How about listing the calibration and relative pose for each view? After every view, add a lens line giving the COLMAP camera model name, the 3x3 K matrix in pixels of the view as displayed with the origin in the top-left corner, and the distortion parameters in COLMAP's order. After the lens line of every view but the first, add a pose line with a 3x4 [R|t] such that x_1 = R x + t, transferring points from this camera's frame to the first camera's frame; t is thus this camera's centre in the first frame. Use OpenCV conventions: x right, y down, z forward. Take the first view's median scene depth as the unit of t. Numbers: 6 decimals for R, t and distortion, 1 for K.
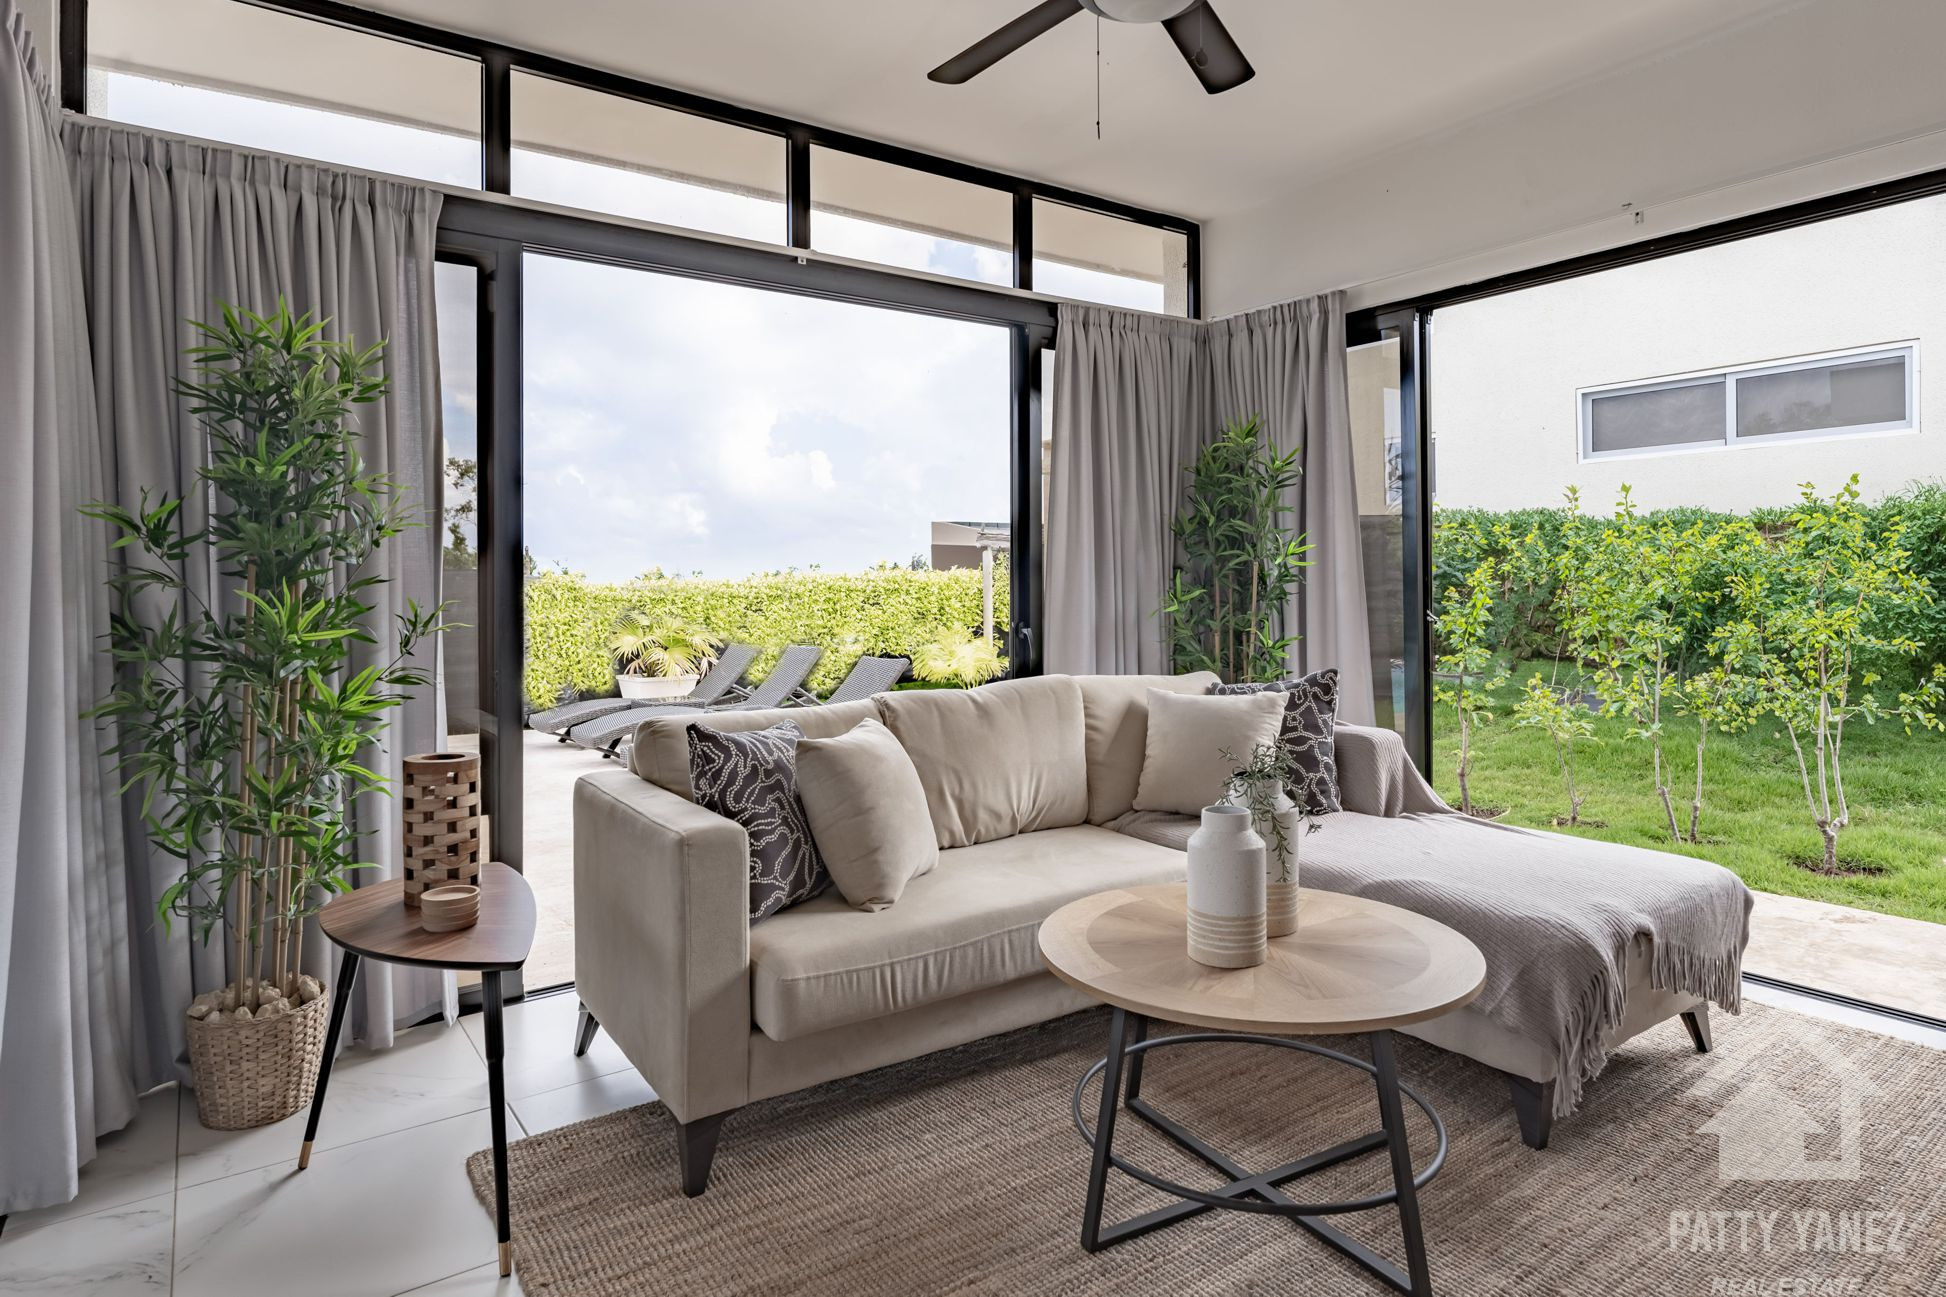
lens RADIAL K [[1060.6, 0, 950.9], [0, 1060.6, 563.0], [0, 0, 1]] dist [-0.011774, 0.000612]
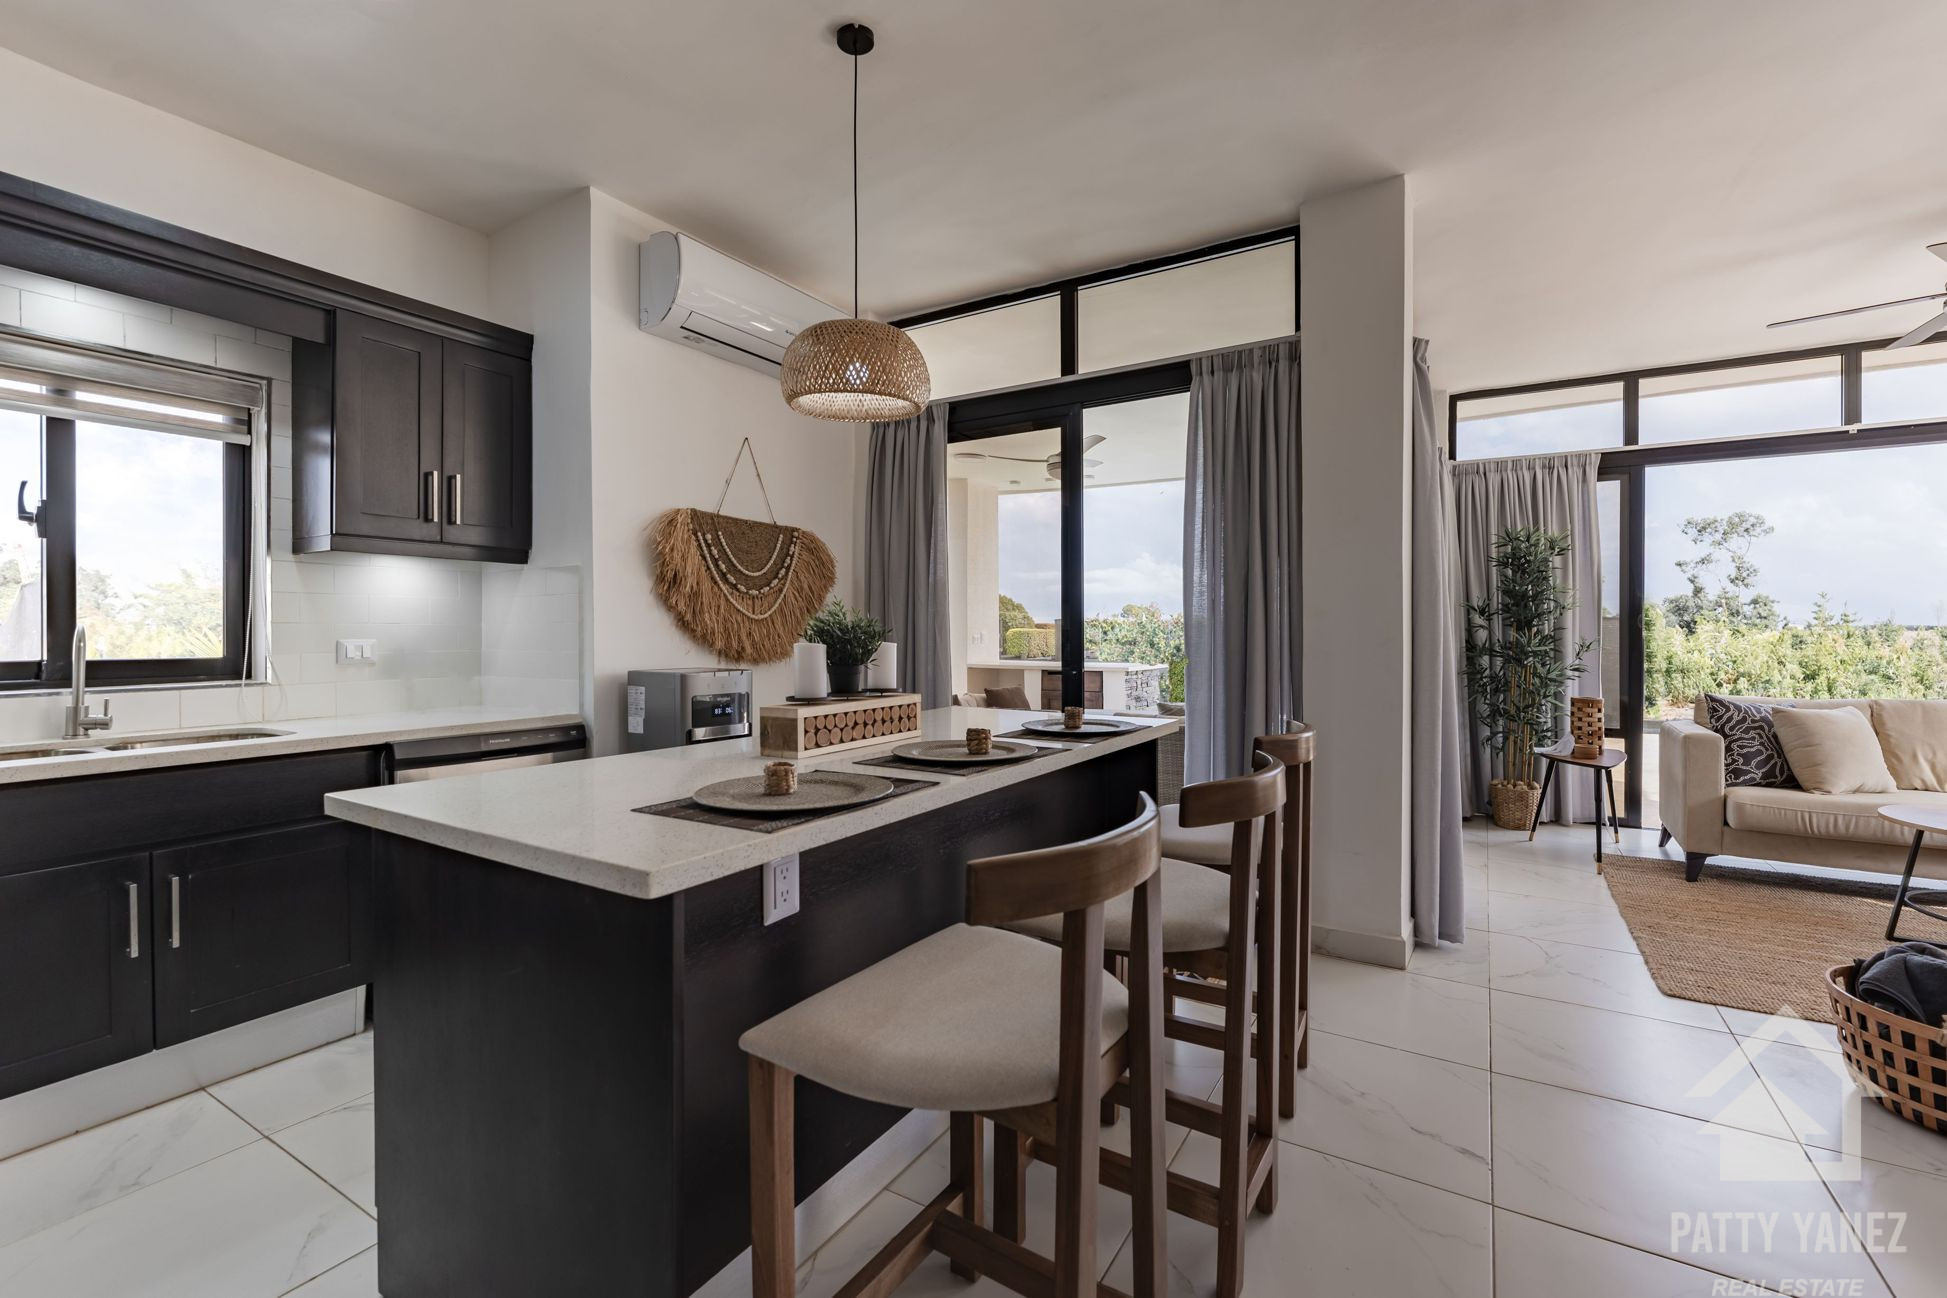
lens RADIAL K [[857.7, 0, 977.9], [0, 857.7, 638.8], [0, 0, 1]] dist [0.003334, 0.001004]
pose [[0.403603, 0.022281, -0.914663, 0.779811], [0.014184, 0.999431, 0.030605, -0.041657], [0.914824, -0.025326, 0.403057, -1.121921]]
